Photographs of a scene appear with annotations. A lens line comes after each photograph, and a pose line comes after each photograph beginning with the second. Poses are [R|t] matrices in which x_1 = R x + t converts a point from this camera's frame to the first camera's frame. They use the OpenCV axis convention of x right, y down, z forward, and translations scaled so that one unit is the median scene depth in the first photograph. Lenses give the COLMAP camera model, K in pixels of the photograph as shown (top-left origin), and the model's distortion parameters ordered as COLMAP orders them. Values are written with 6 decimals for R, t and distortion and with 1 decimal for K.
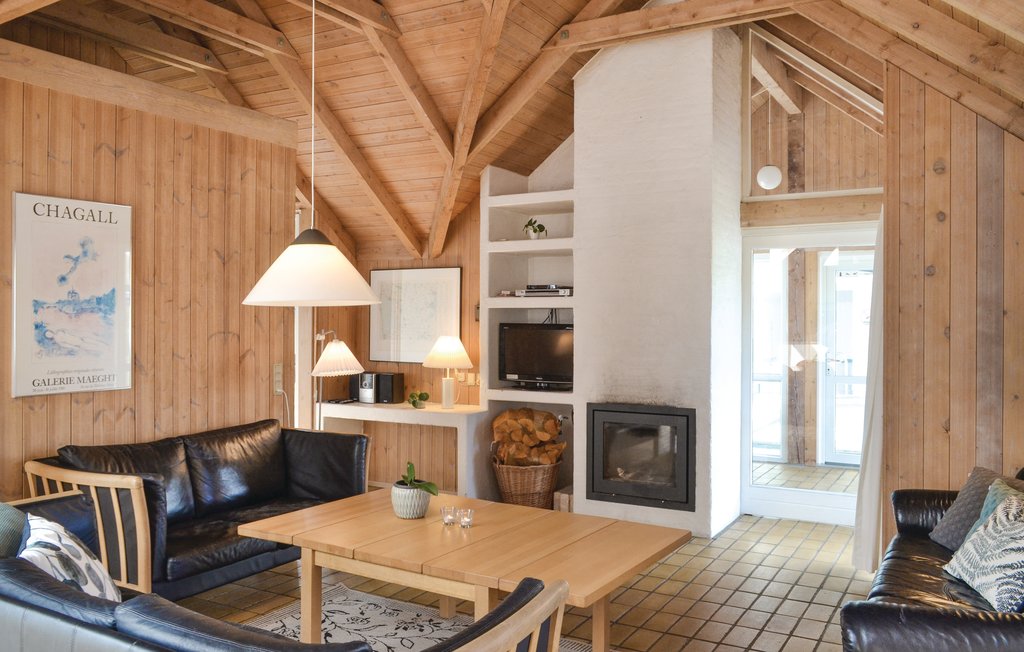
lens RADIAL K [[825.1, 0, 512.0], [0, 825.1, 326.0], [0, 0, 1]] dist [-0.005795, 0.001422]
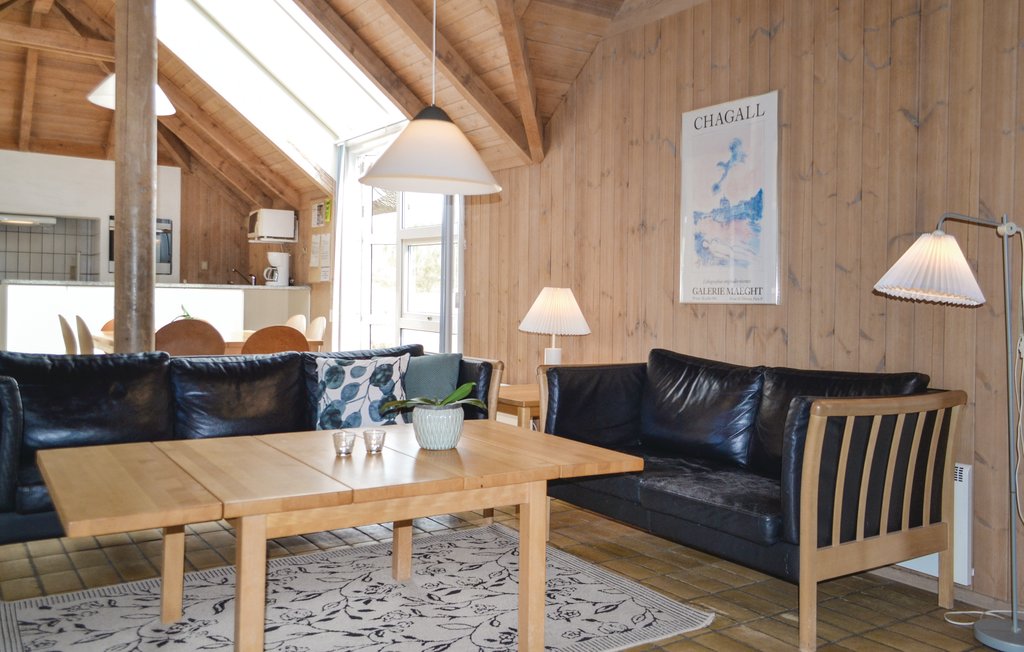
lens RADIAL K [[875.1, 0, 509.9], [0, 875.1, 299.1], [0, 0, 1]] dist [0.056561, 0.003233]
pose [[-0.439979, -0.007424, -0.897978, 0.412905], [-0.023838, 0.999710, 0.003414, 0.064268], [0.897692, 0.022908, -0.440028, 1.015848]]
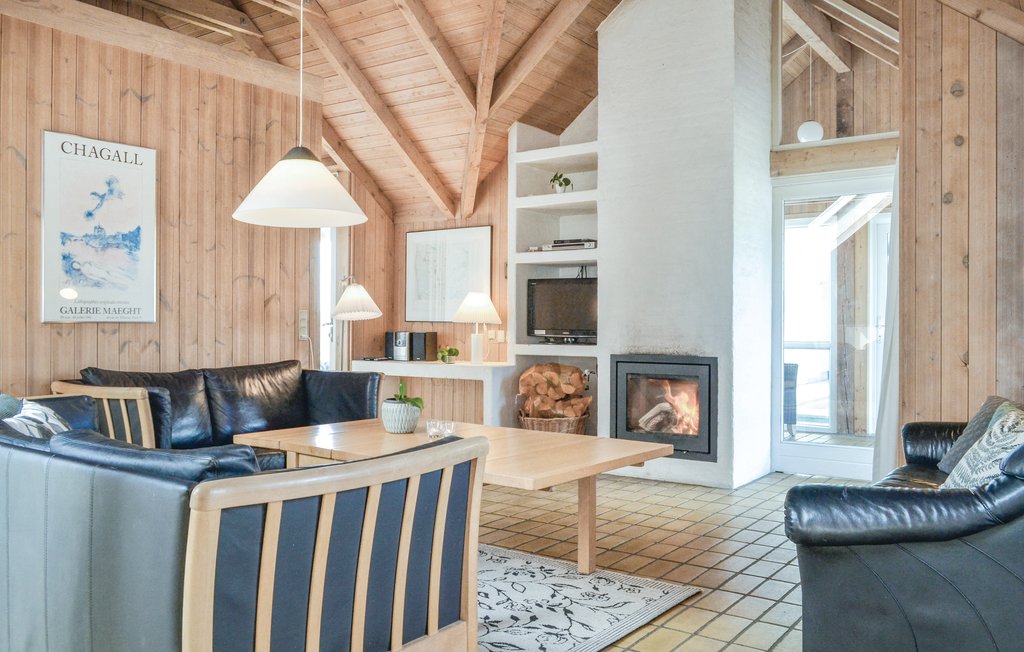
lens RADIAL K [[828.1, 0, 512.0], [0, 828.1, 326.0], [0, 0, 1]] dist [-0.005046, 0.003193]
pose [[0.995227, 0.000484, -0.097585, 0.082726], [-0.000897, 0.999991, -0.004186, 0.074254], [0.097583, 0.004253, 0.995218, -0.006583]]
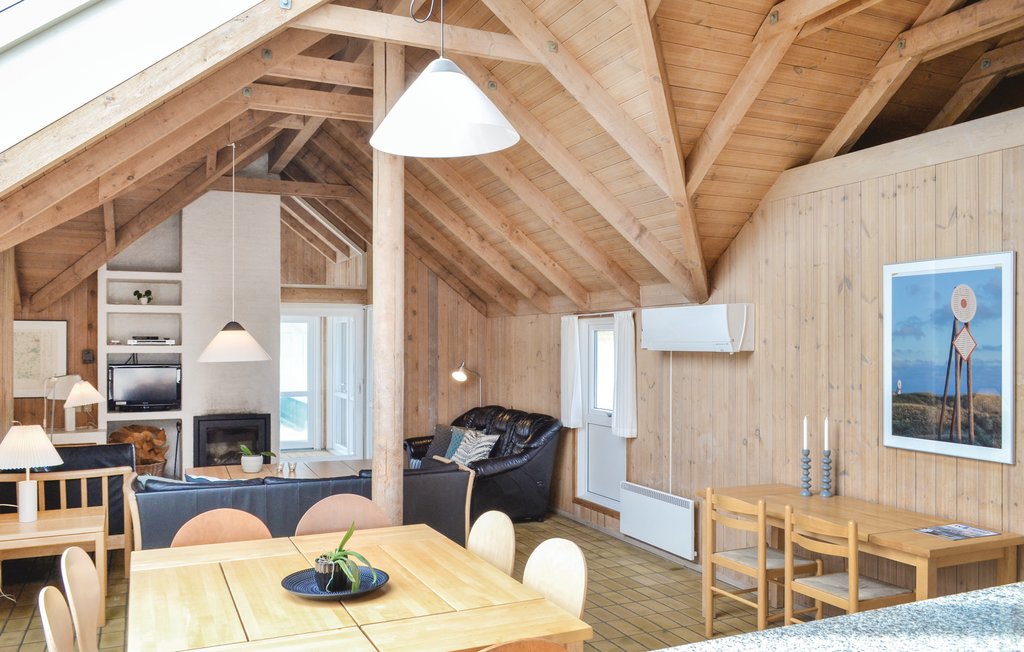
lens RADIAL K [[828.1, 0, 512.0], [0, 828.1, 326.0], [0, 0, 1]] dist [-0.005046, 0.003193]
pose [[0.586375, 0.011720, 0.809955, -0.930038], [0.008166, 0.999759, -0.020378, -0.042139], [-0.809999, 0.018563, 0.586138, -0.415281]]
